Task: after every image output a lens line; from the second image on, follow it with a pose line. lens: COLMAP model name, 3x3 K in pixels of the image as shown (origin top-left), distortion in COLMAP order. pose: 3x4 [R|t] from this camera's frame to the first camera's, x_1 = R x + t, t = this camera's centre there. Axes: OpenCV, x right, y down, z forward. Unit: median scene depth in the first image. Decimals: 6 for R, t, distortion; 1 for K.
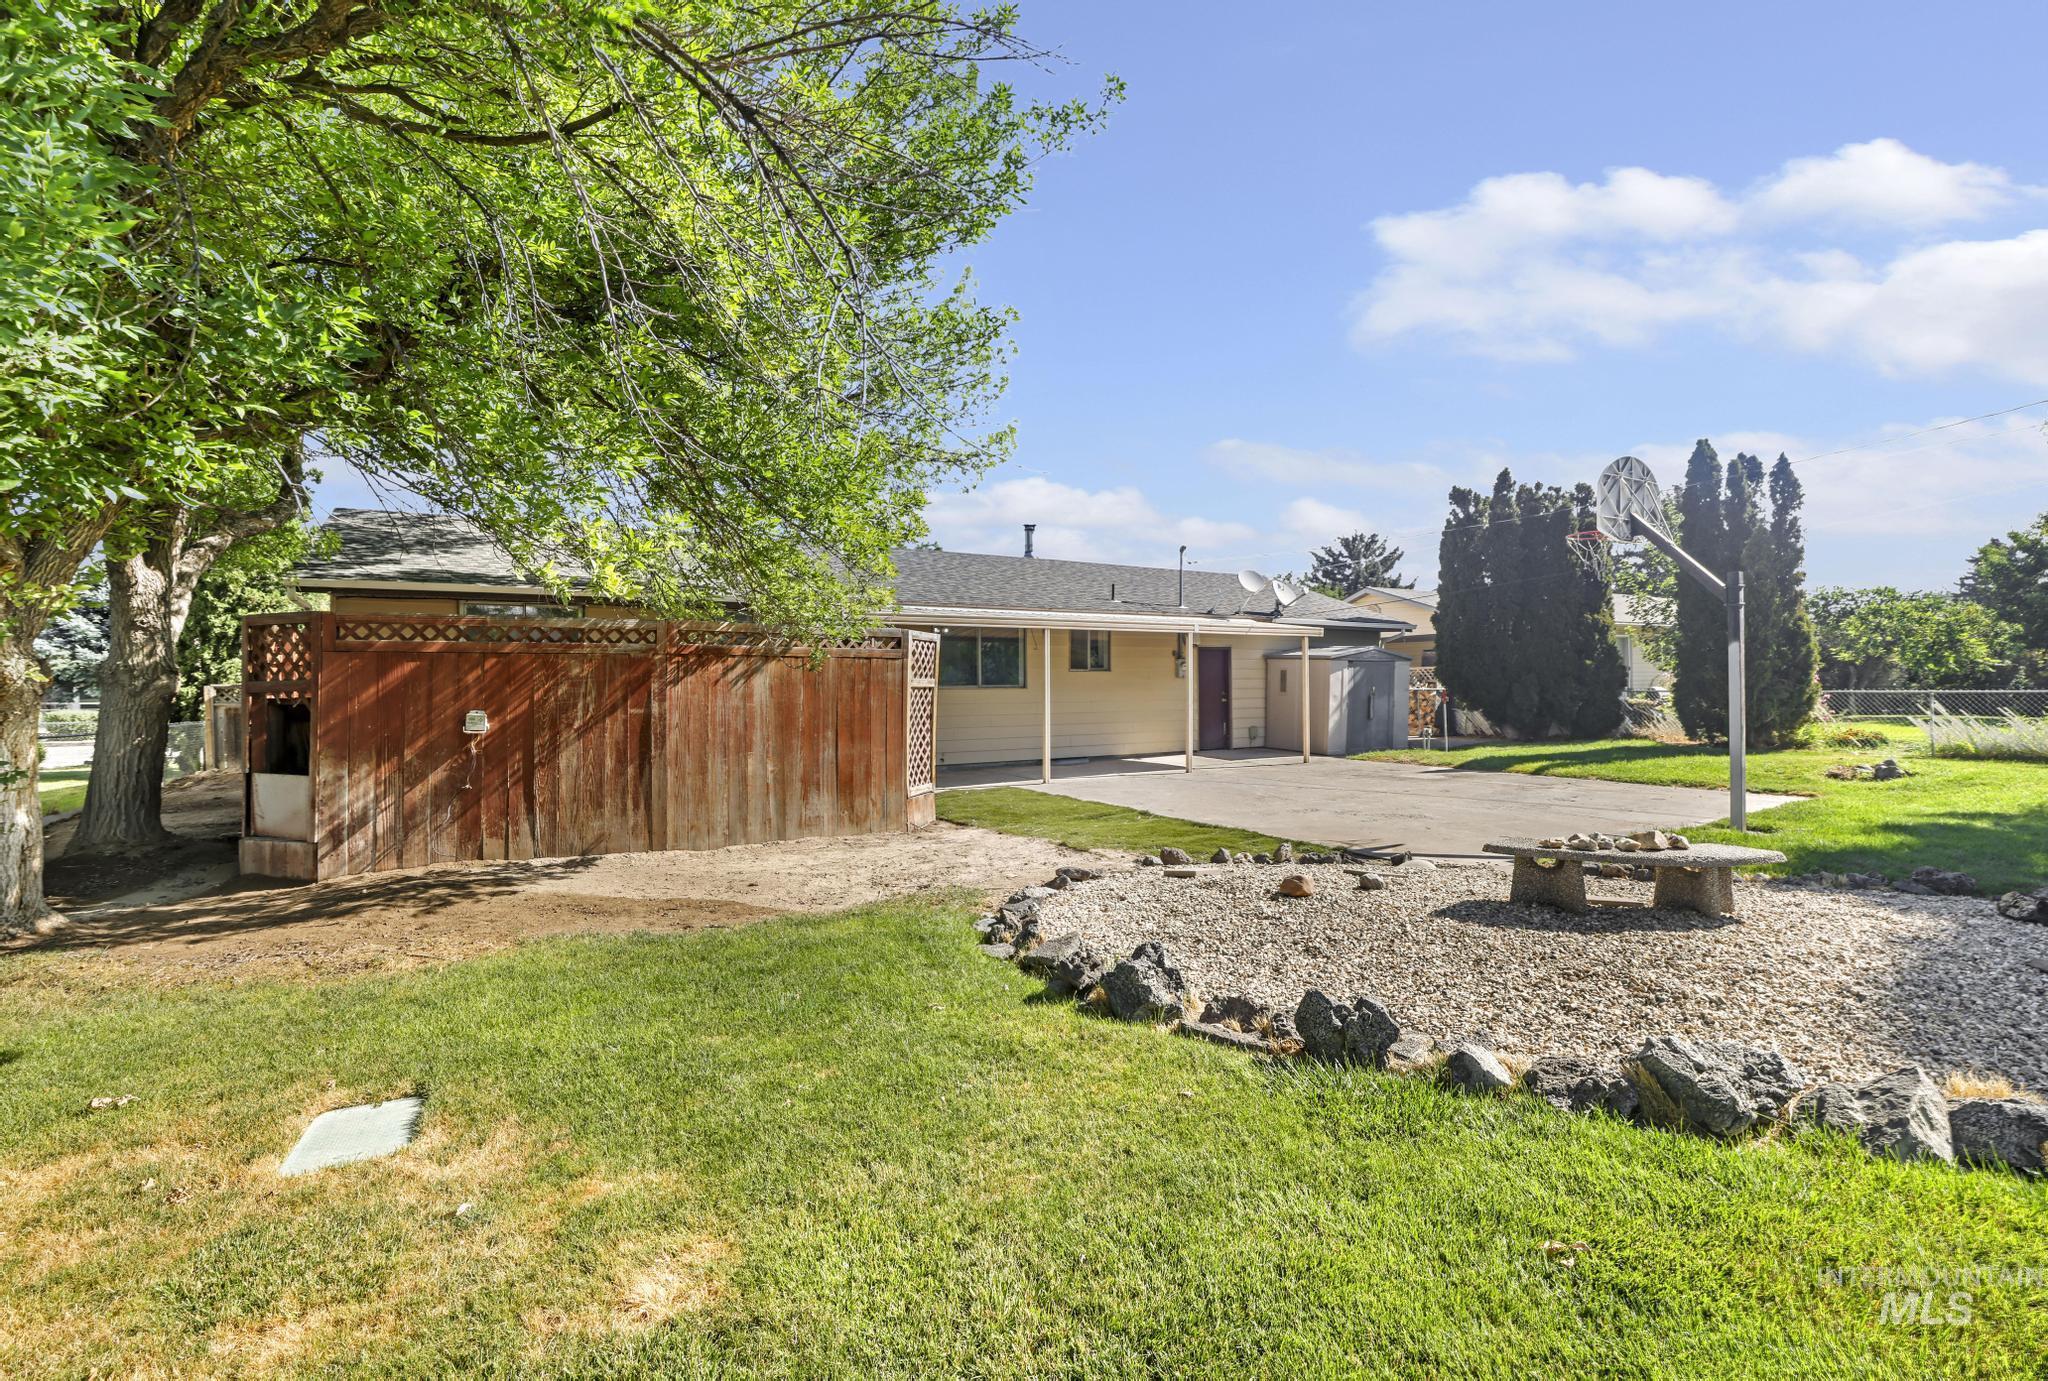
lens RADIAL K [[918.3, 0, 1024.9], [0, 918.3, 681.0], [0, 0, 1]] dist [-0.002915, -0.000326]
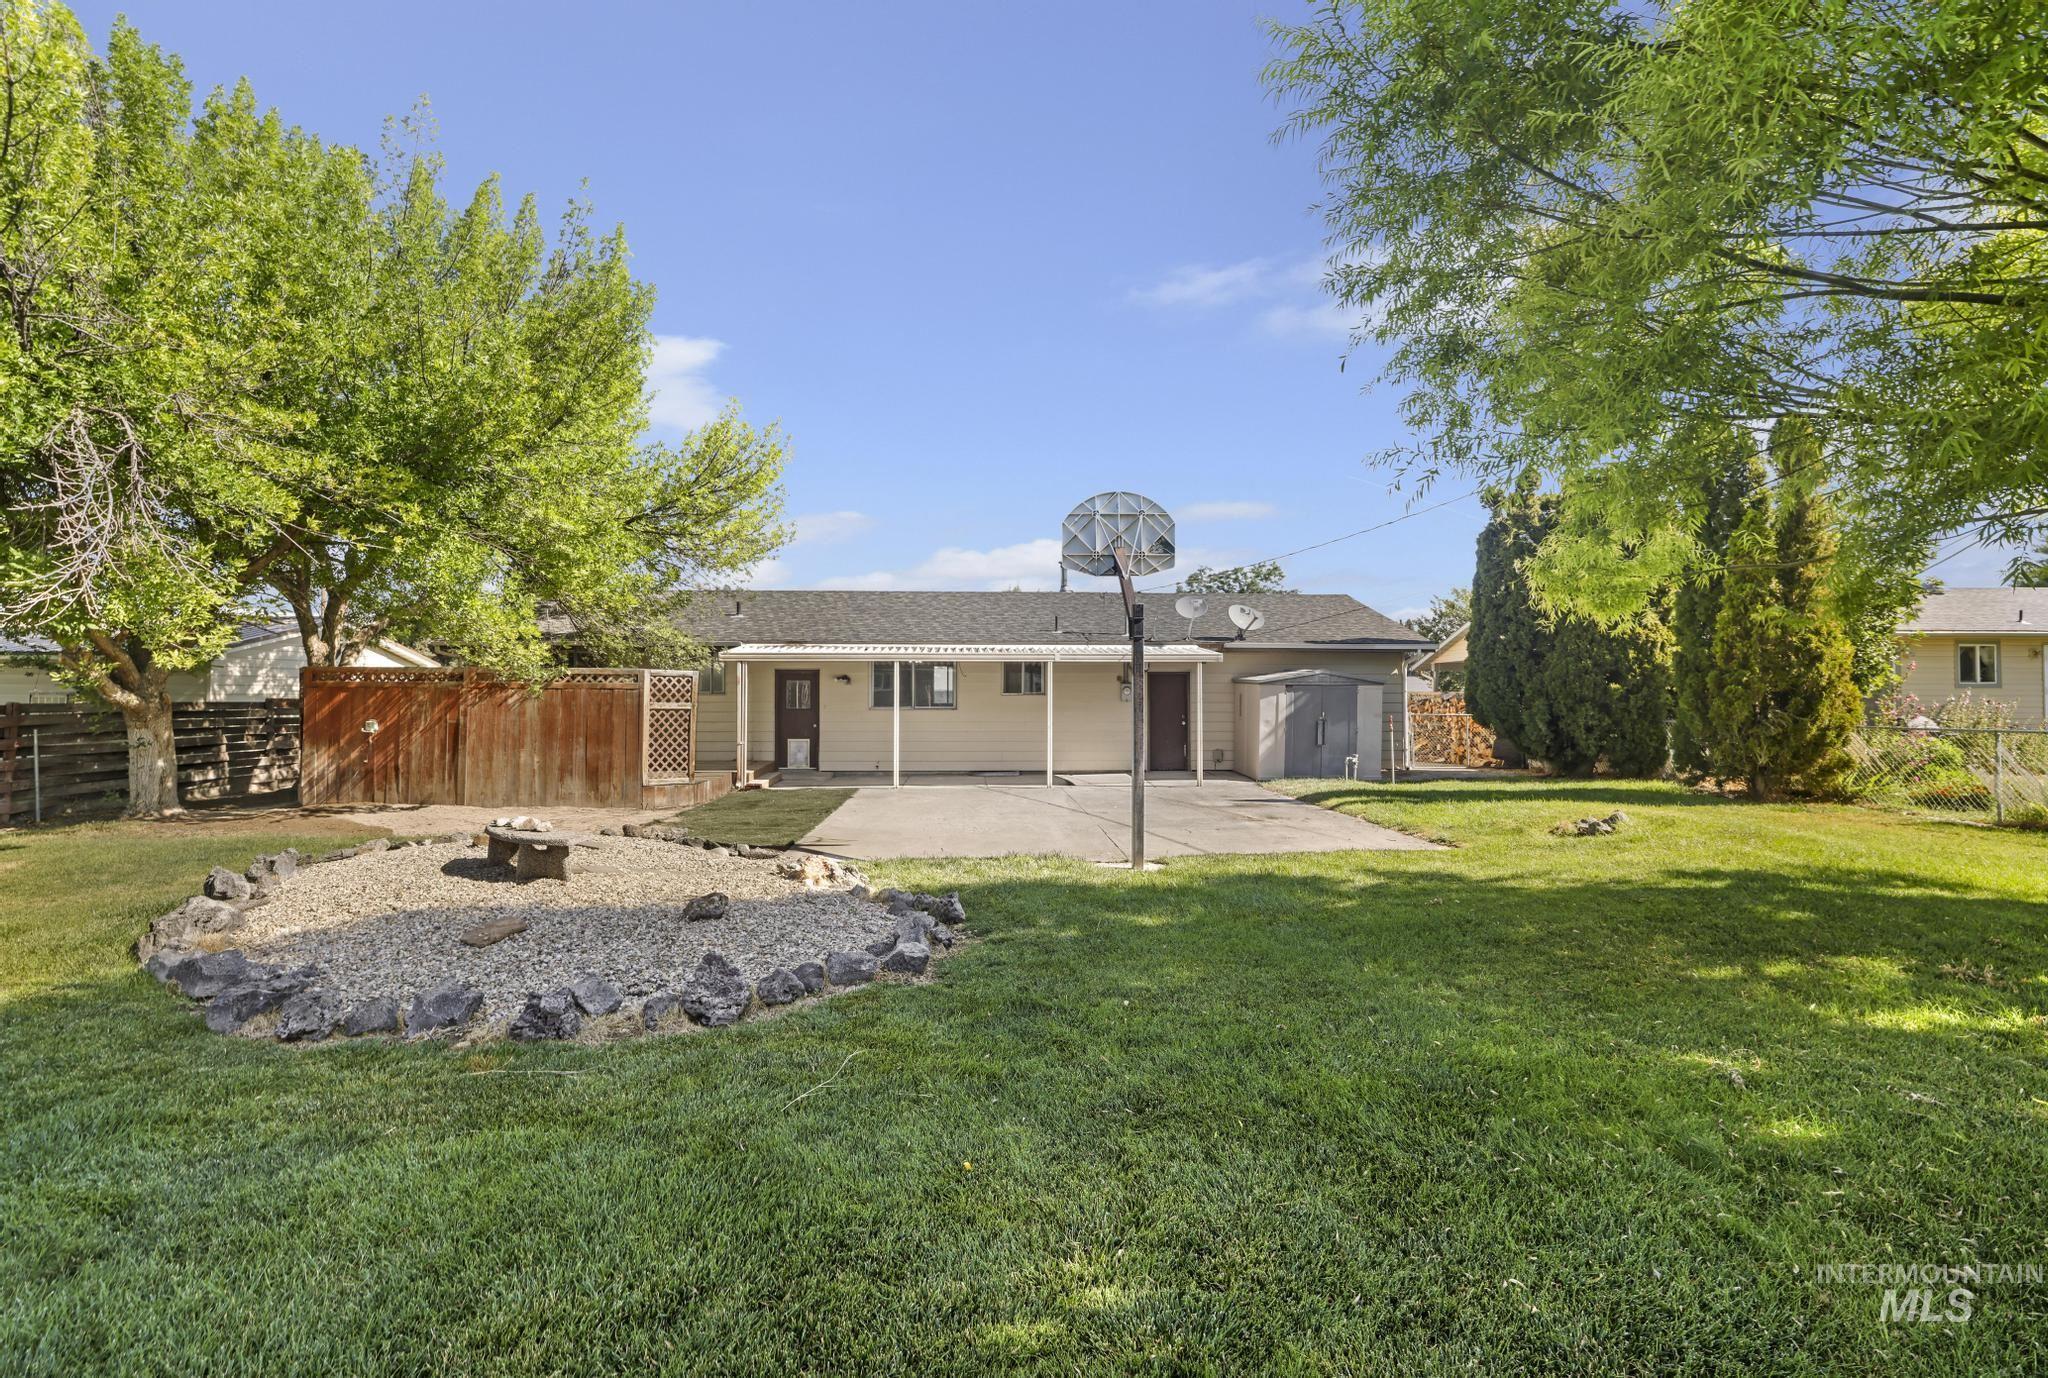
lens RADIAL K [[918.3, 0, 1017.3], [0, 918.3, 692.4], [0, 0, 1]] dist [-0.002915, -0.000326]
pose [[0.877876, 0.004403, -0.478867, 1.124958], [-0.006524, 0.999975, -0.002766, -0.019775], [0.478843, 0.005553, 0.877883, 0.018310]]
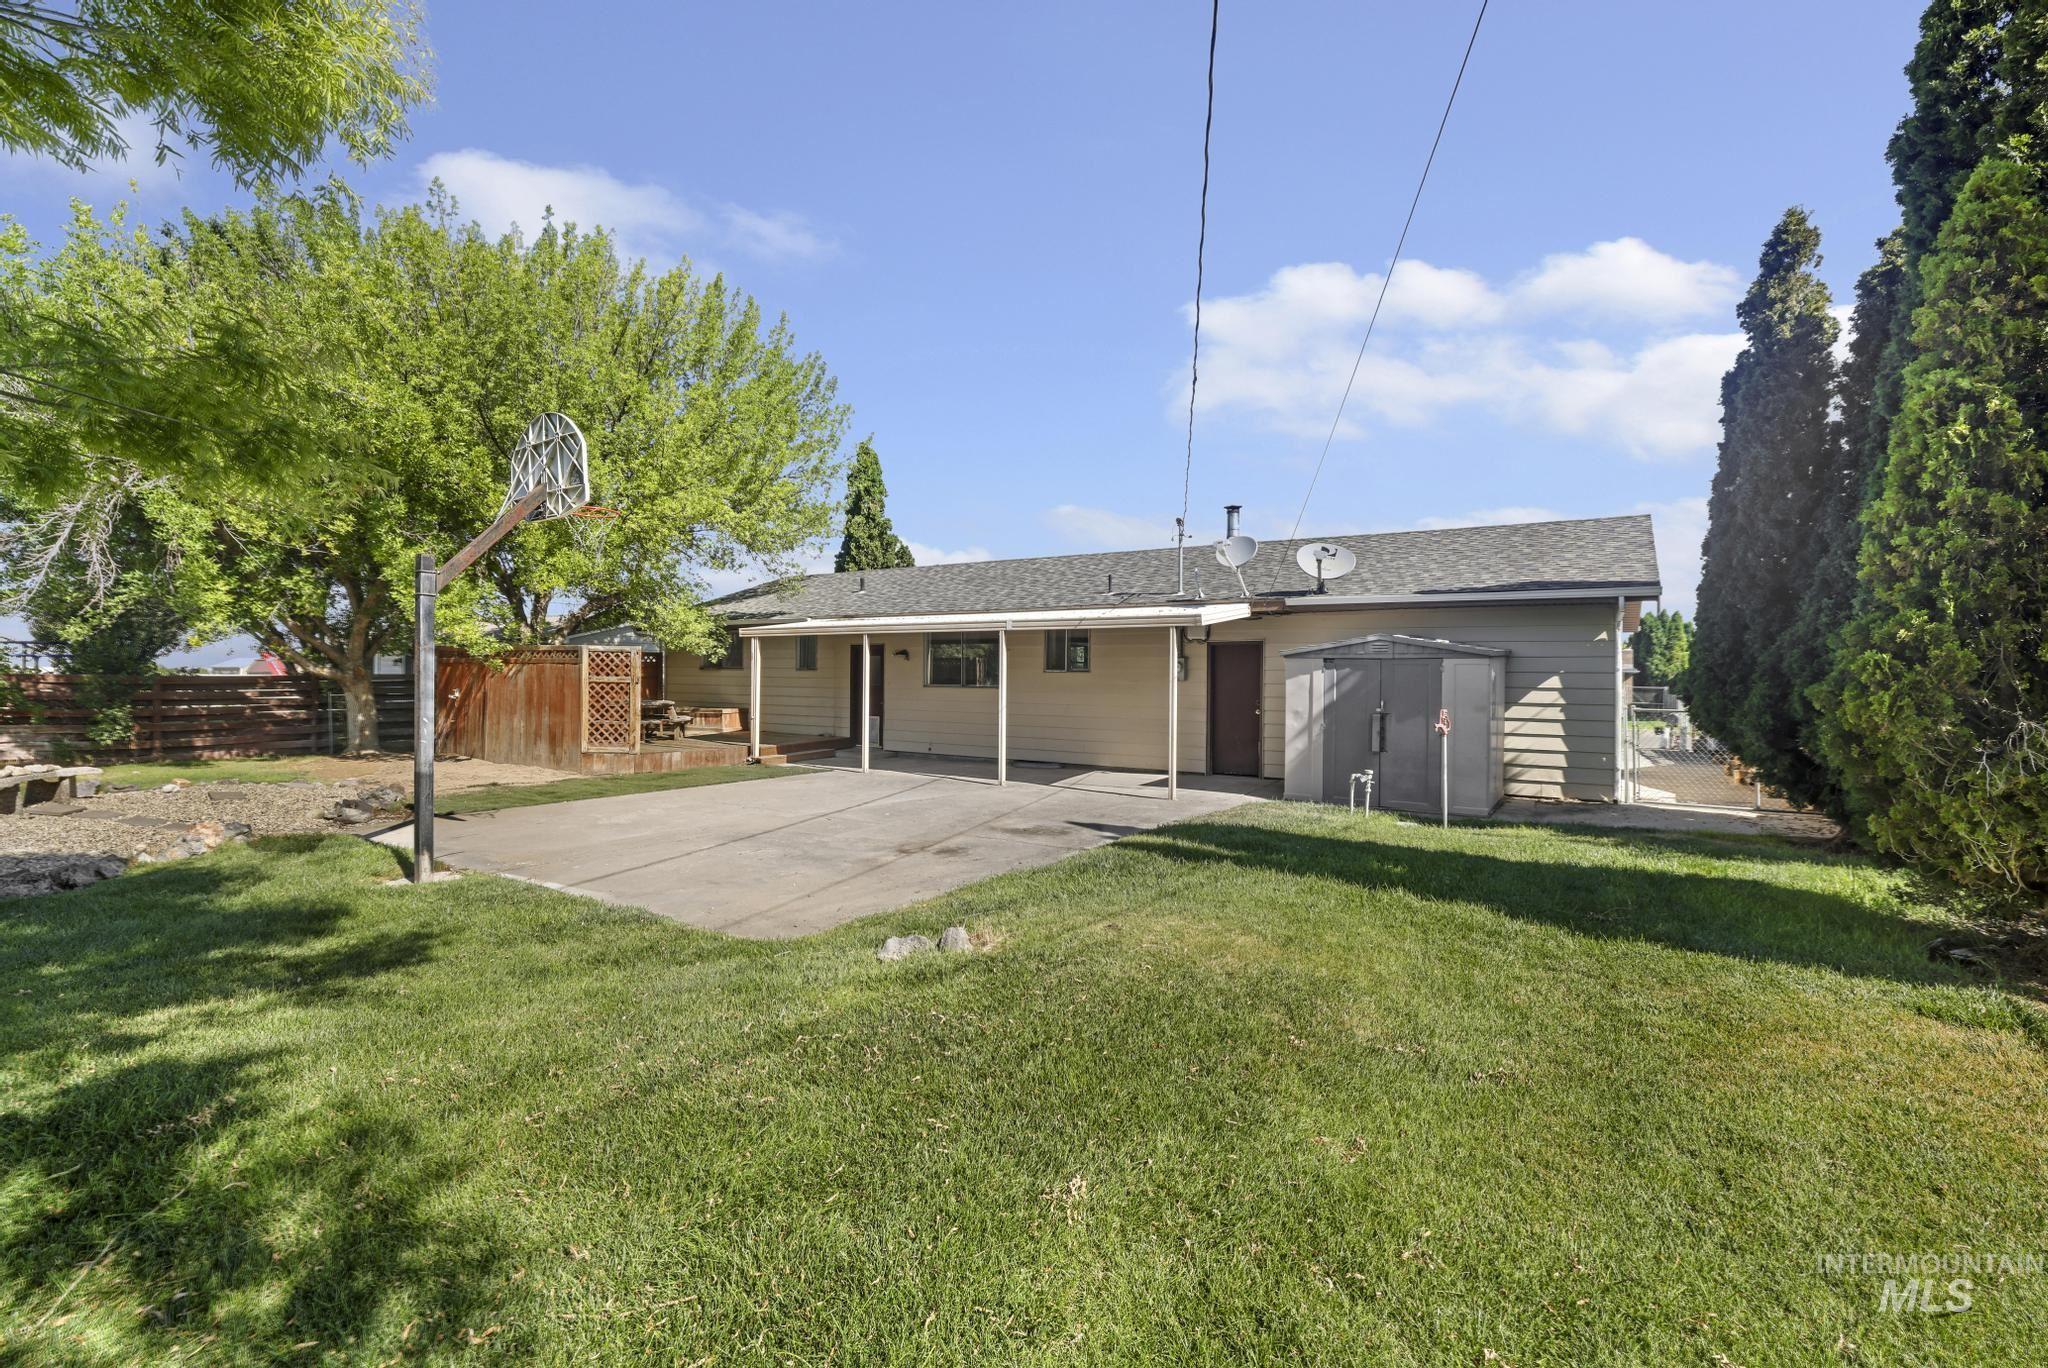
lens RADIAL K [[882.0, 0, 1031.3], [0, 882.0, 678.2], [0, 0, 1]] dist [0.002004, 0.000251]
pose [[0.438596, 0.013745, -0.898579, 1.620929], [-0.012467, 0.999880, 0.009209, -0.023531], [0.898598, 0.007164, 0.438715, 1.074747]]
